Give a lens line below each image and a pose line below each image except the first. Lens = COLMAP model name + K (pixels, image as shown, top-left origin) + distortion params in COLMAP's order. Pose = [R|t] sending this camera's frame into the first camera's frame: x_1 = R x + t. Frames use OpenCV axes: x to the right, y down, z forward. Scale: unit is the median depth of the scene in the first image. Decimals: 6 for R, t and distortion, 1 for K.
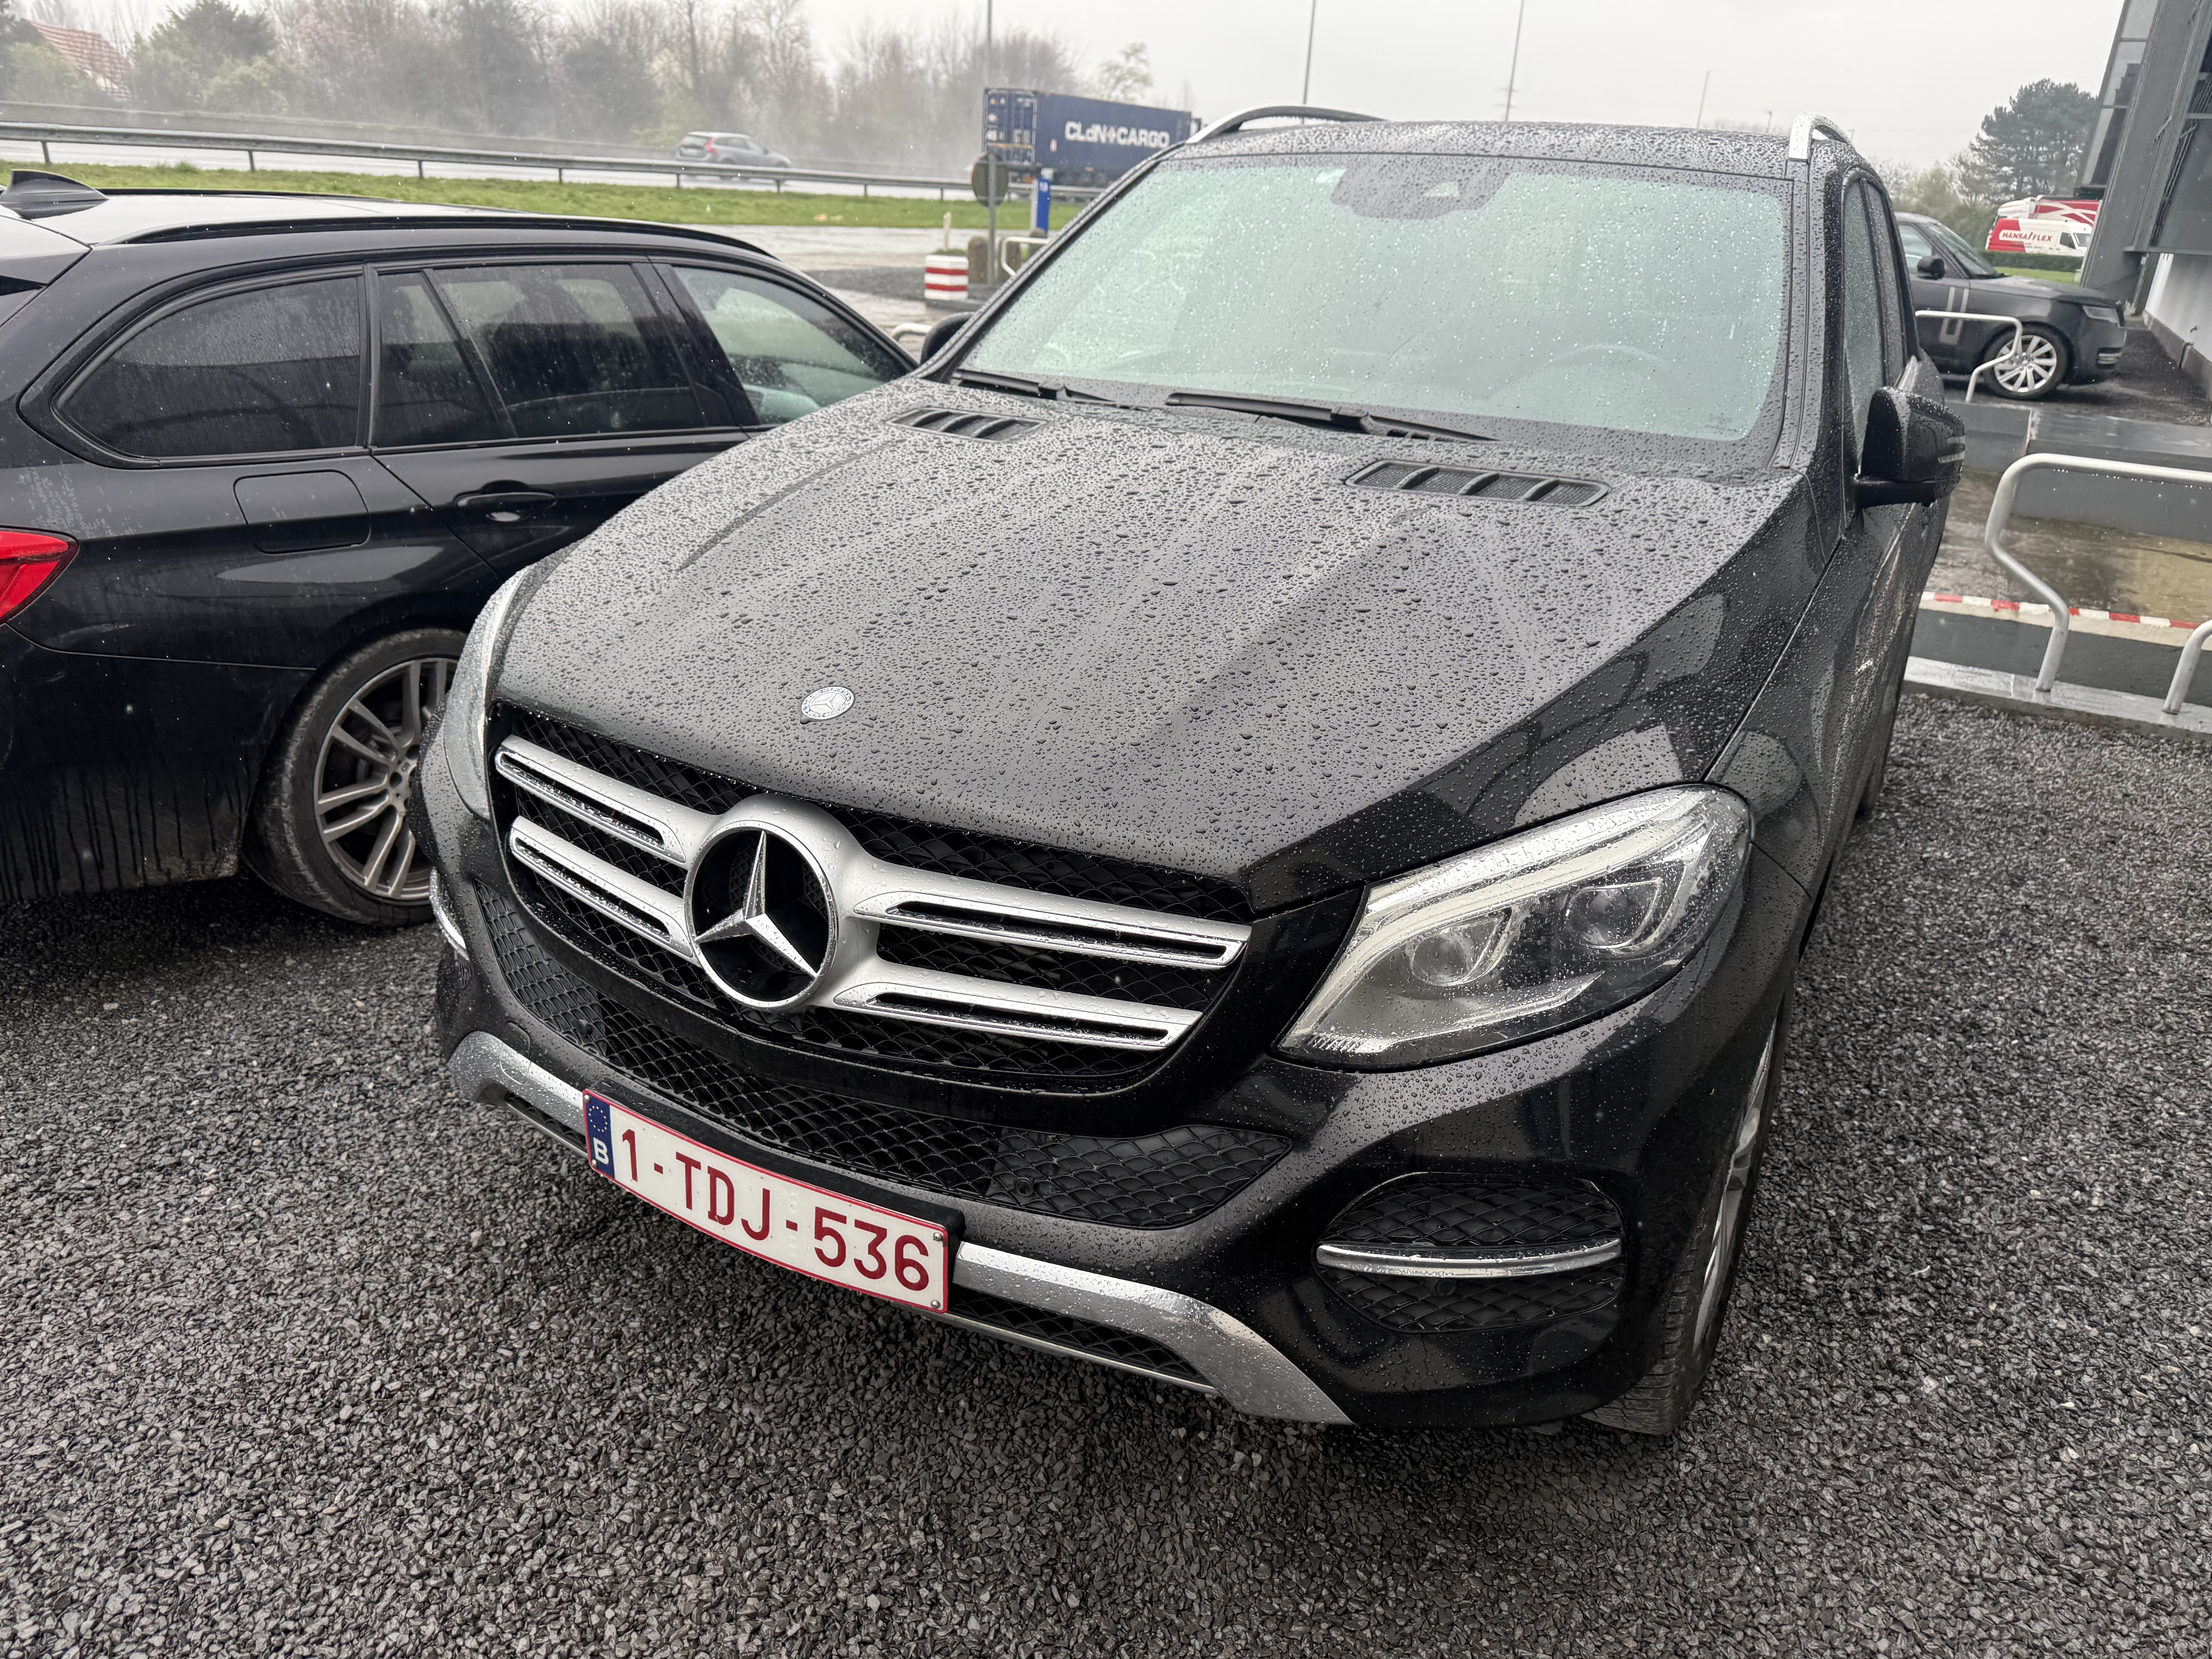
lens RADIAL K [[1648.3, 0, 1125.8], [0, 1648.3, 839.5], [0, 0, 1]] dist [0.009666, -0.011456]
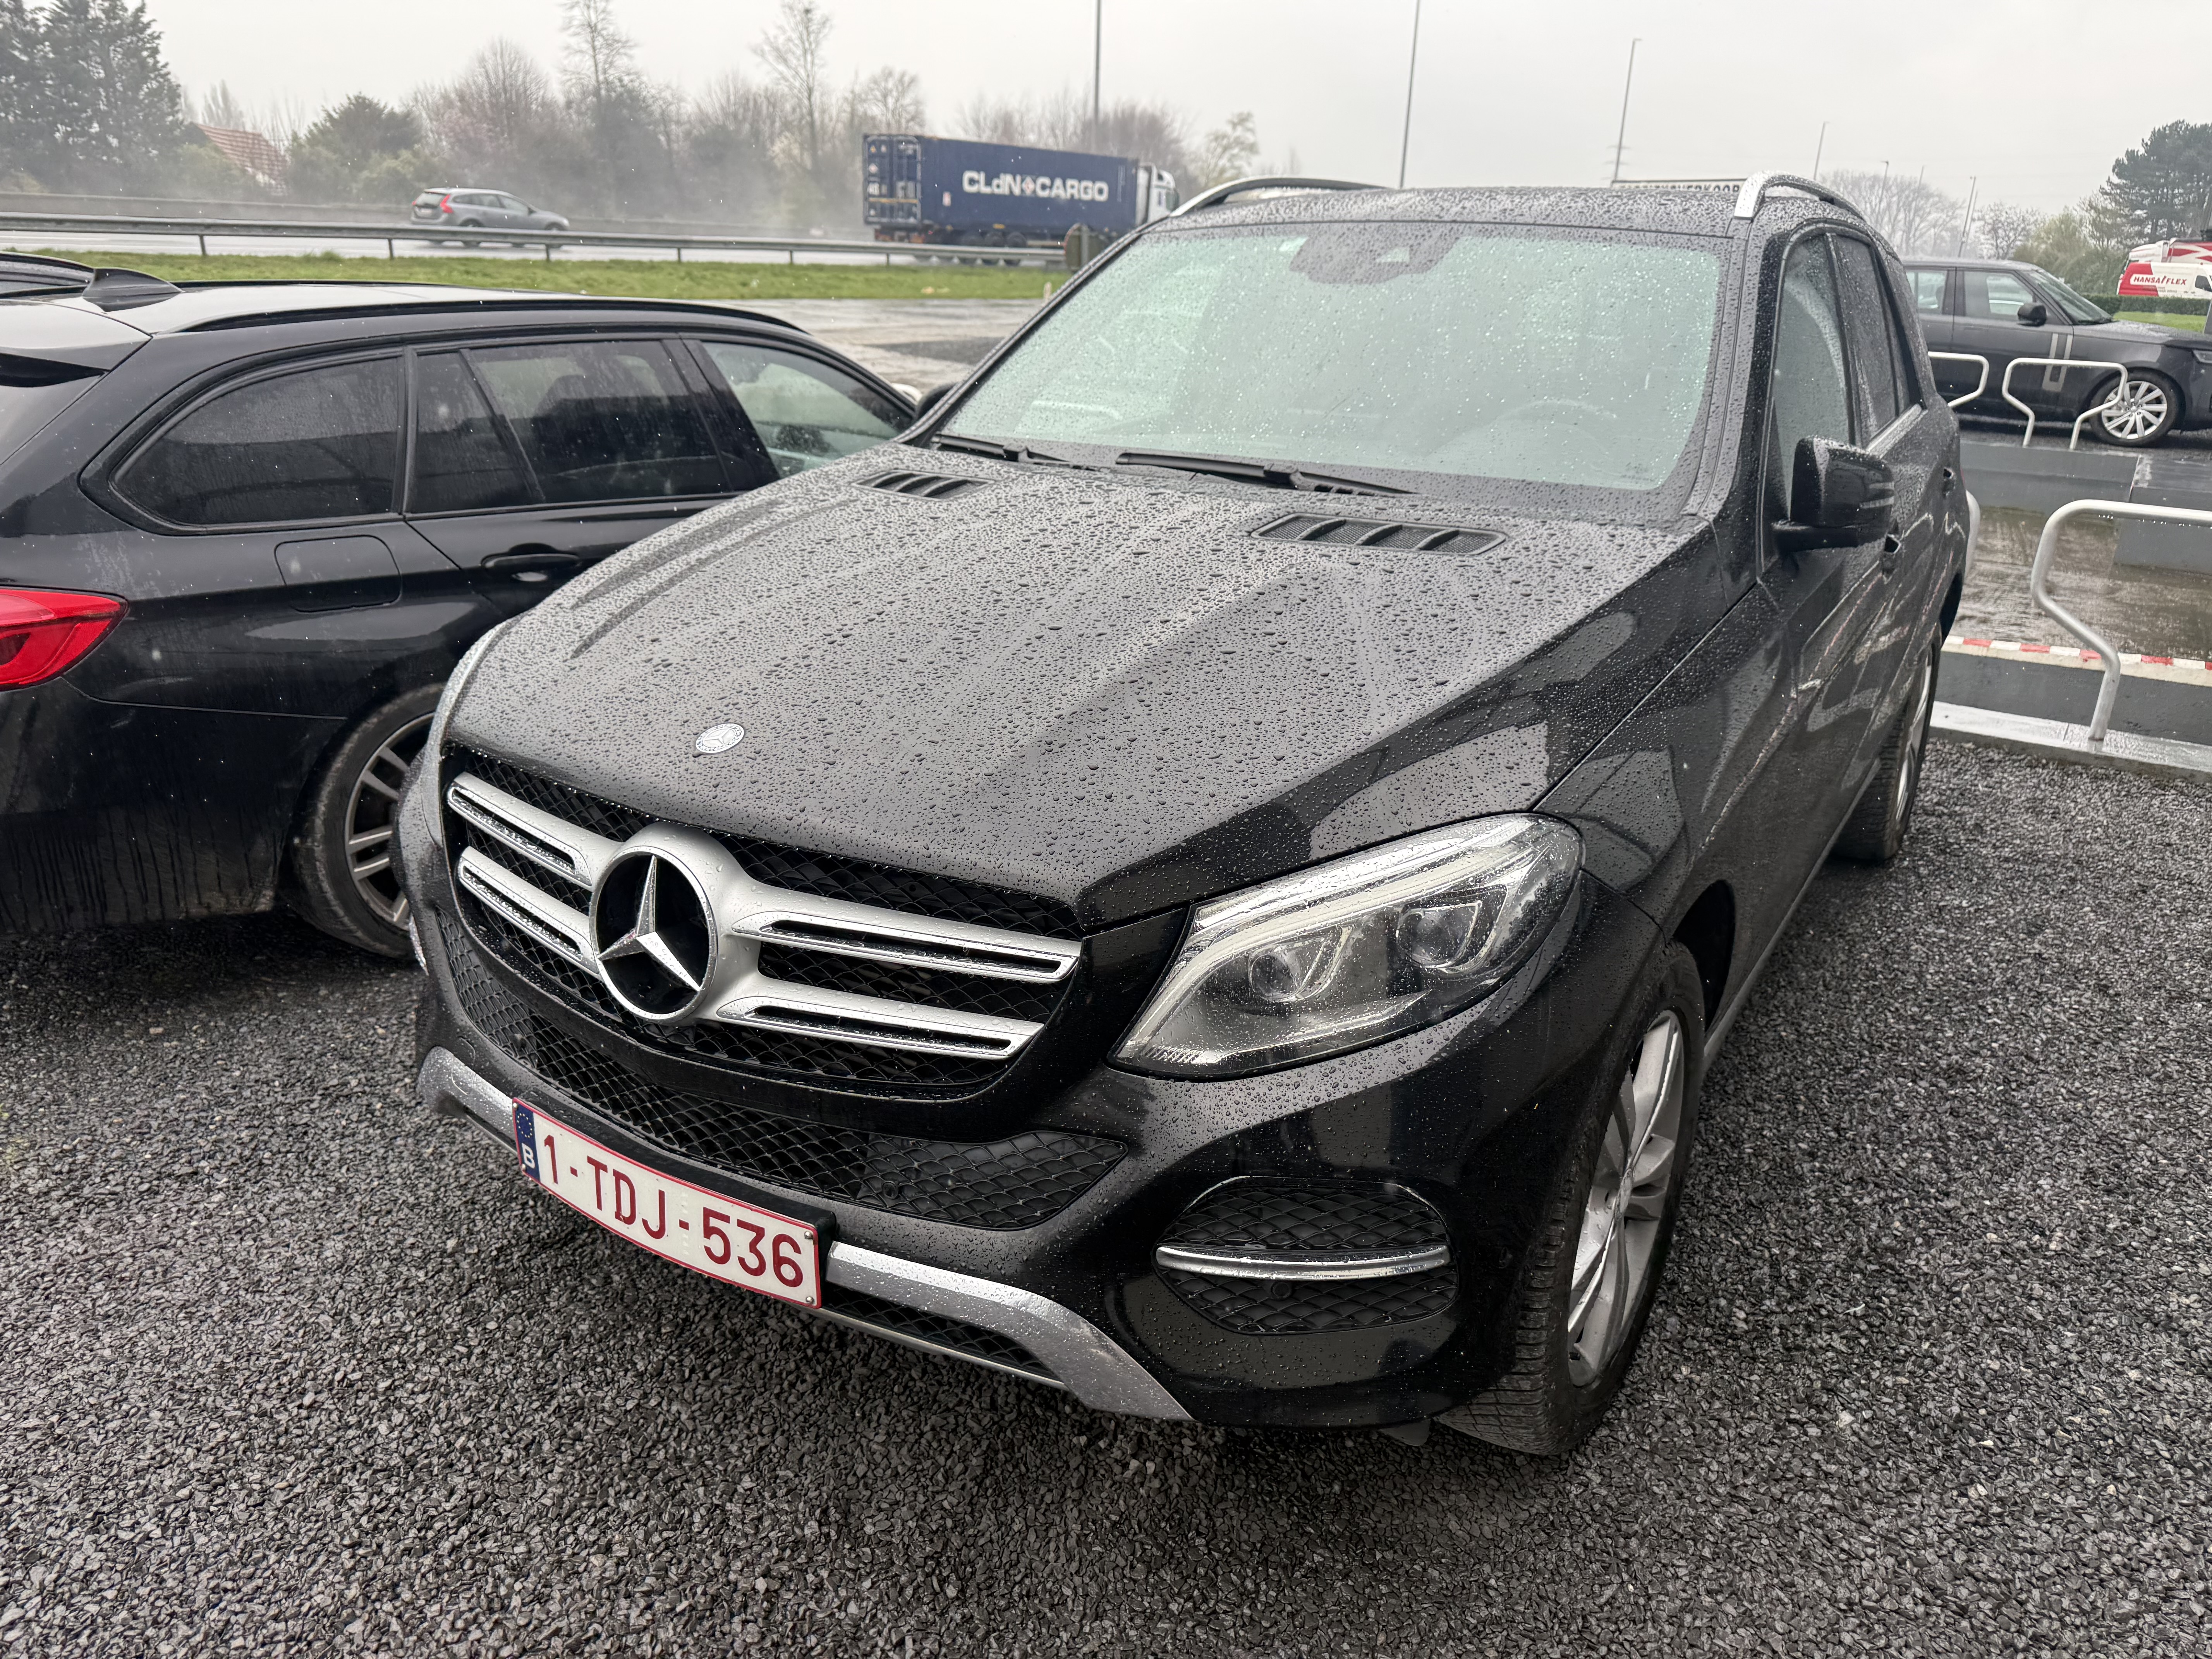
lens RADIAL K [[1651.8, 0, 1123.5], [0, 1651.8, 839.8], [0, 0, 1]] dist [0.007447, -0.009341]
pose [[0.997337, 0.001589, -0.072915, 0.142269], [-0.004173, 0.999368, -0.035313, 0.017876], [0.072812, 0.035523, 0.996713, -0.054955]]
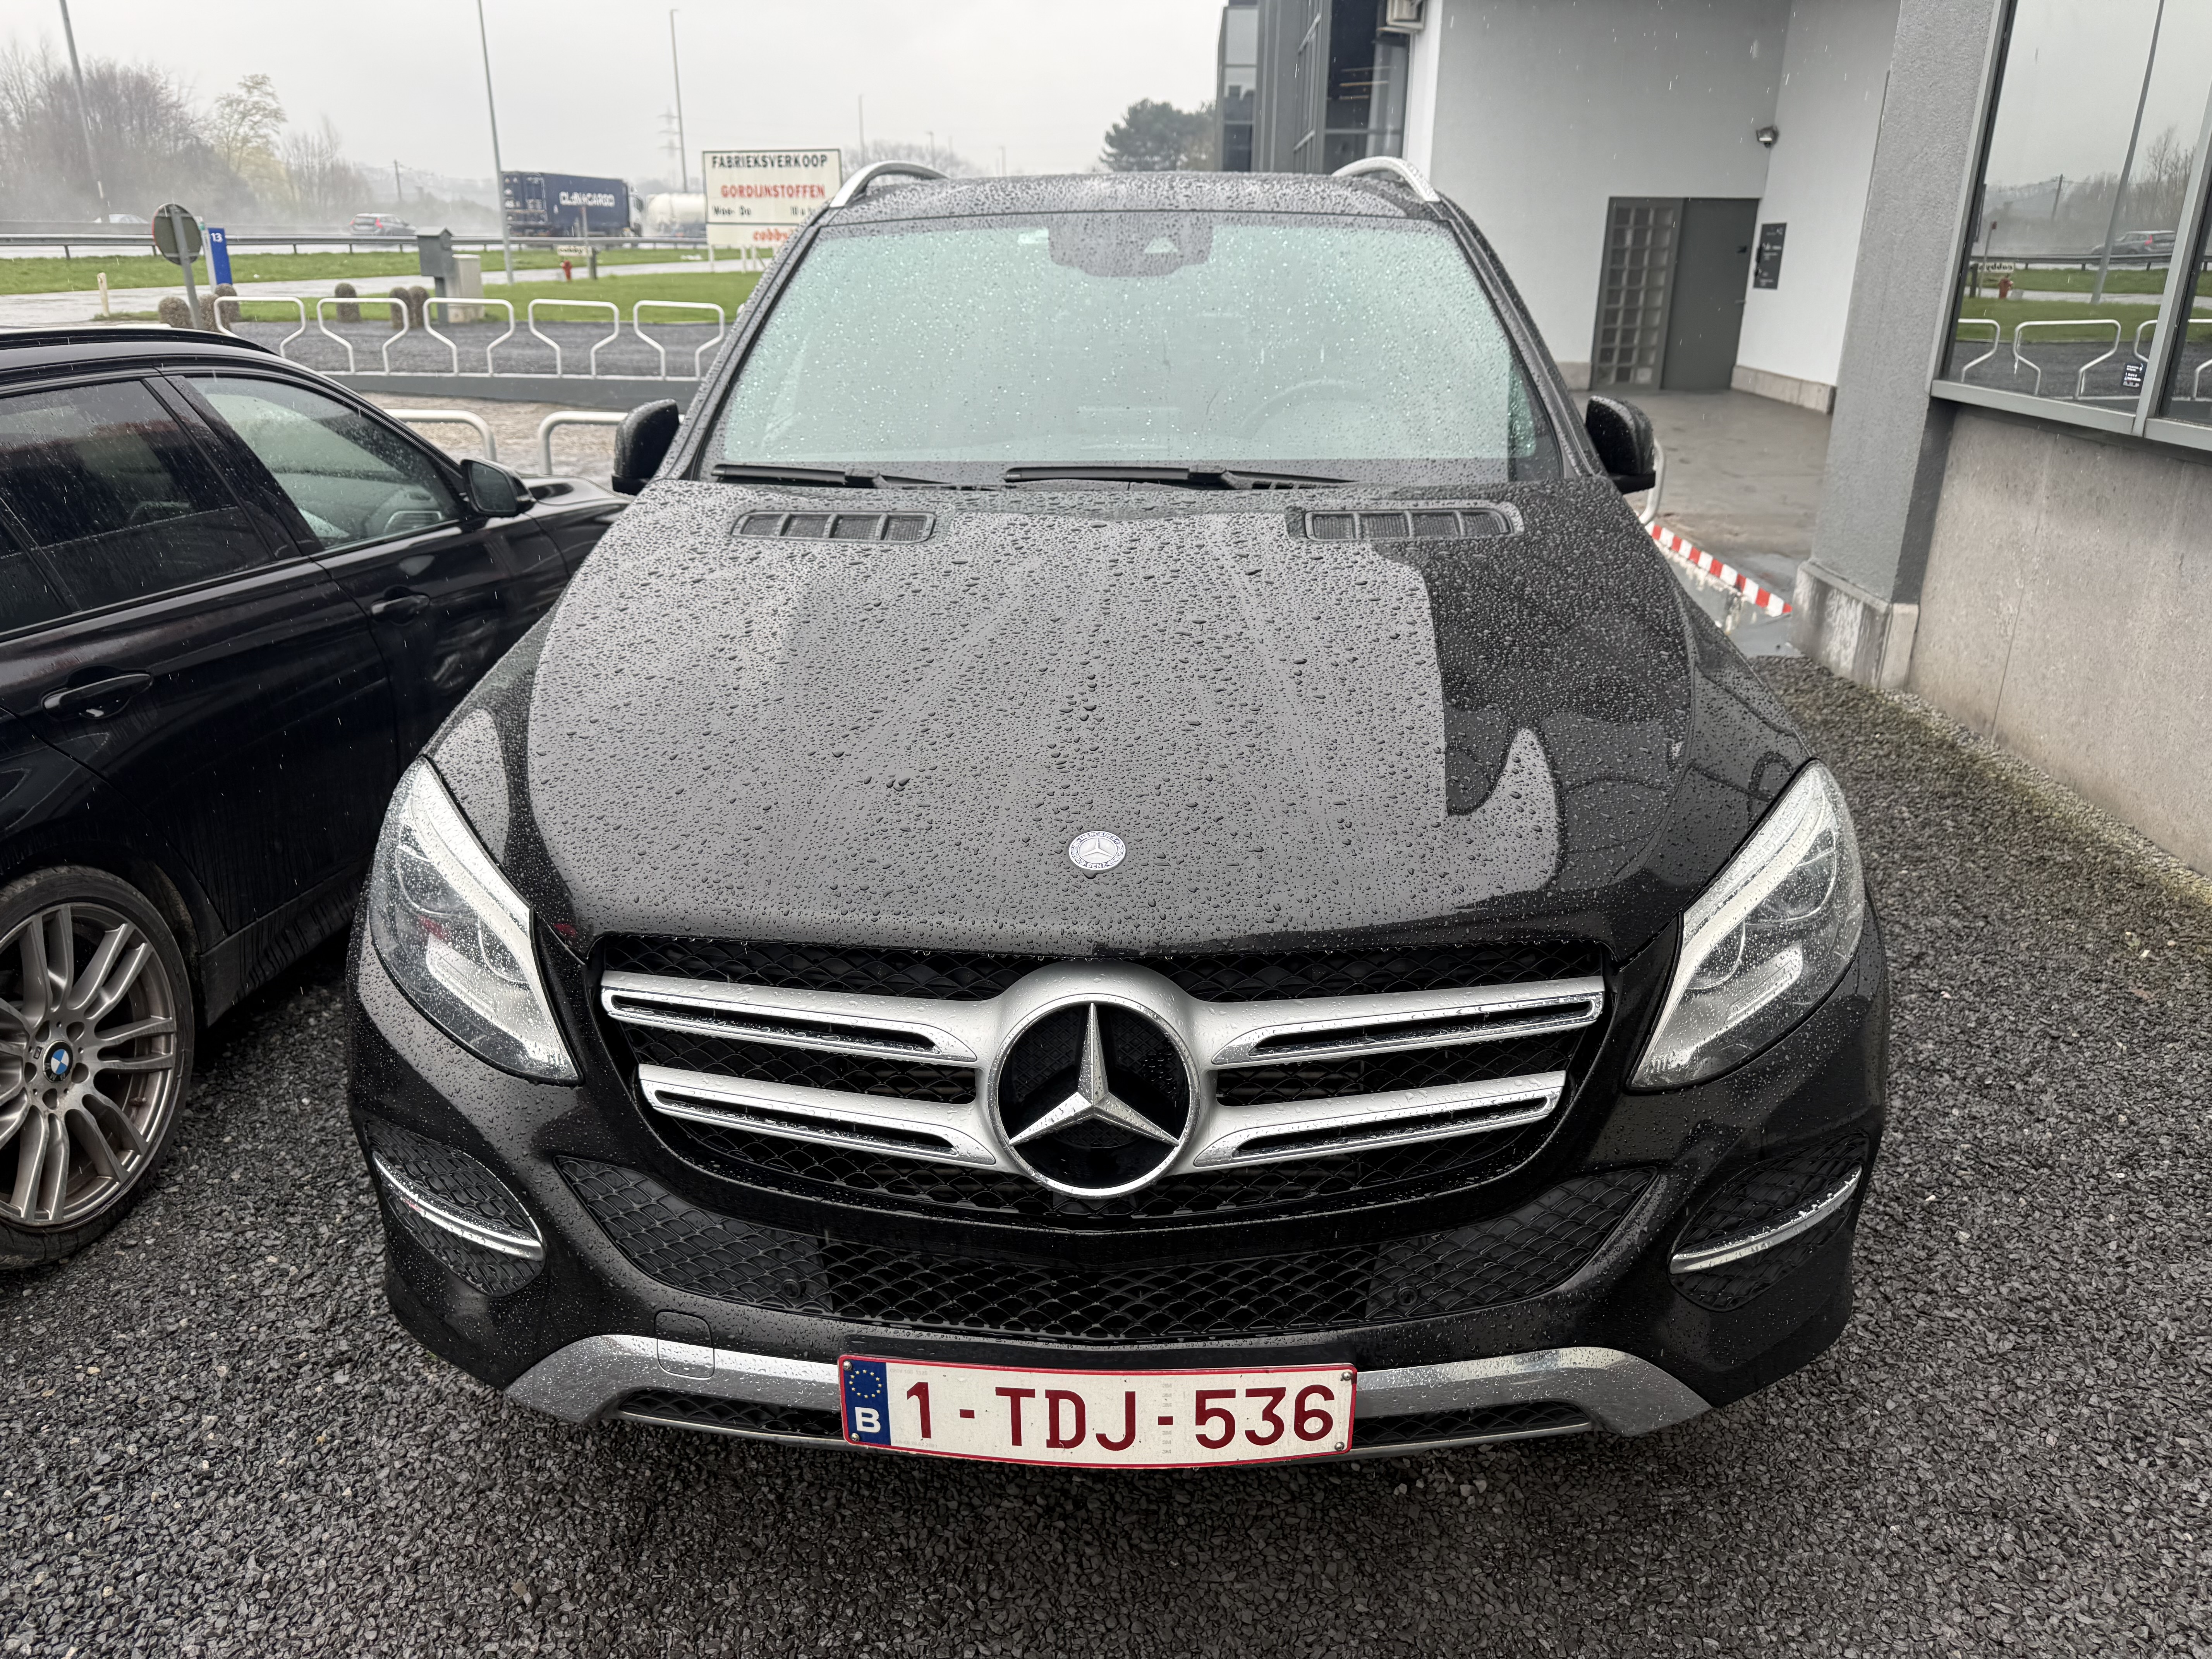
lens RADIAL K [[1613.2, 0, 1158.8], [0, 1613.2, 831.9], [0, 0, 1]] dist [0.025184, -0.007353]
pose [[0.883476, -0.201935, 0.422720, -0.456371], [0.207222, 0.977704, 0.033962, -0.101092], [-0.420153, 0.057592, 0.905624, 0.153226]]
